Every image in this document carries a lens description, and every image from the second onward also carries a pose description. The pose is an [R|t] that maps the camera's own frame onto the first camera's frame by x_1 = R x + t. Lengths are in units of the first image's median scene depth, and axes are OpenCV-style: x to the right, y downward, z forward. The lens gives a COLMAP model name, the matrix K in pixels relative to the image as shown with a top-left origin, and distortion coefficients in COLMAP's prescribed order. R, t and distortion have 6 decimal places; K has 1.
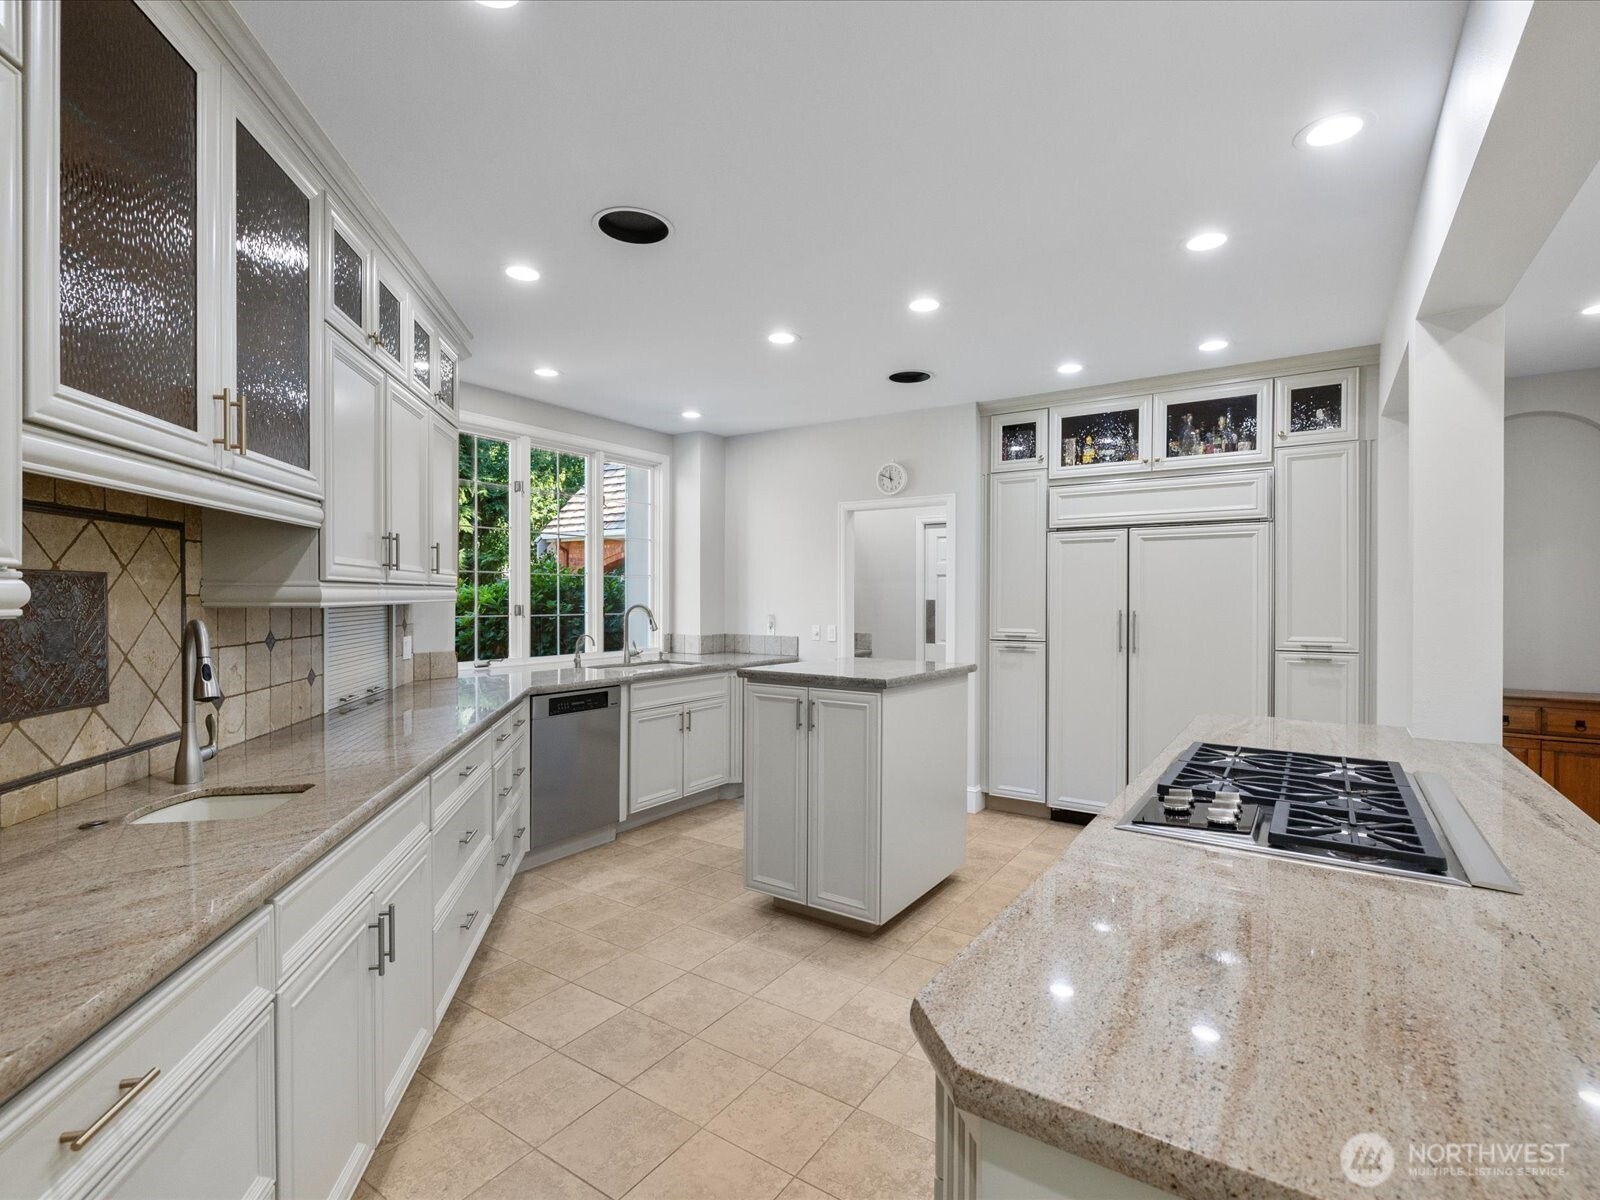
lens RADIAL K [[766.6, 0, 796.8], [0, 766.6, 601.3], [0, 0, 1]] dist [-0.002367, 0.002314]
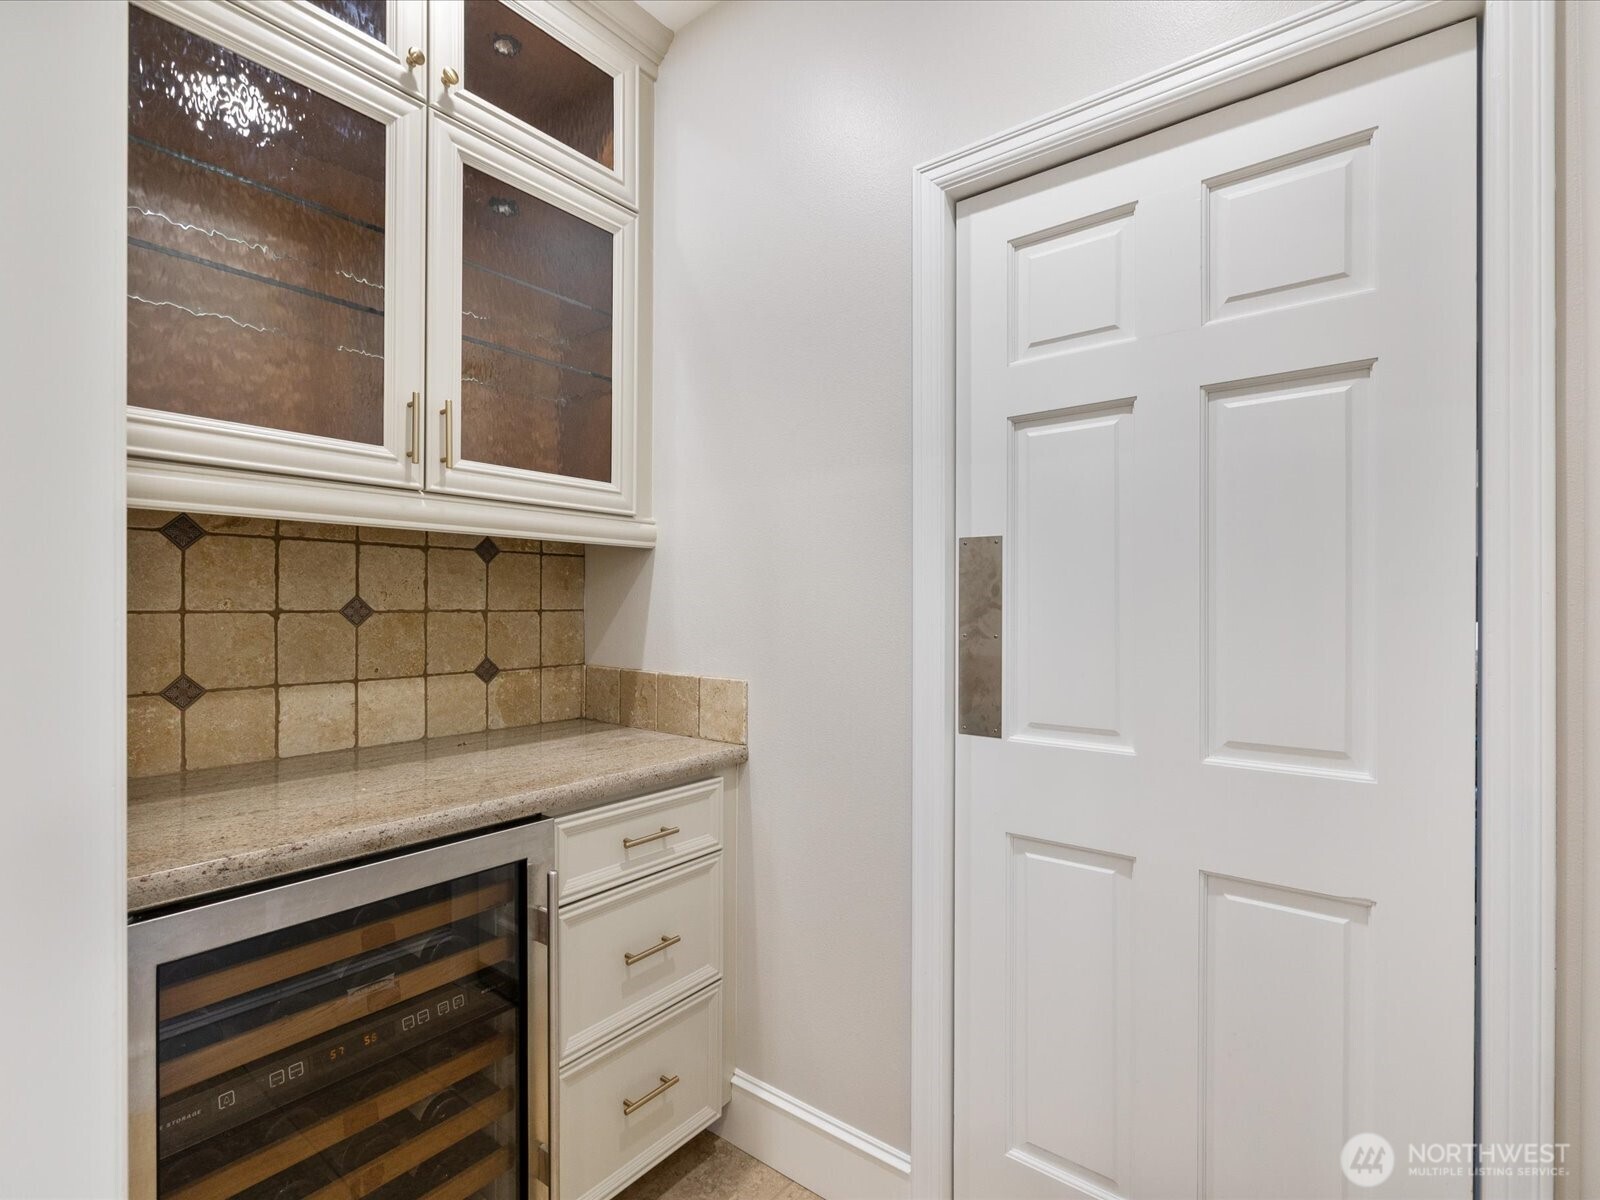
lens RADIAL K [[766.6, 0, 797.7], [0, 766.6, 608.8], [0, 0, 1]] dist [-0.002367, 0.002314]
pose [[0.997970, -0.001104, -0.063673, 0.055574], [0.000427, 0.999943, -0.010643, 0.008624], [0.063681, 0.010594, 0.997914, 0.317036]]
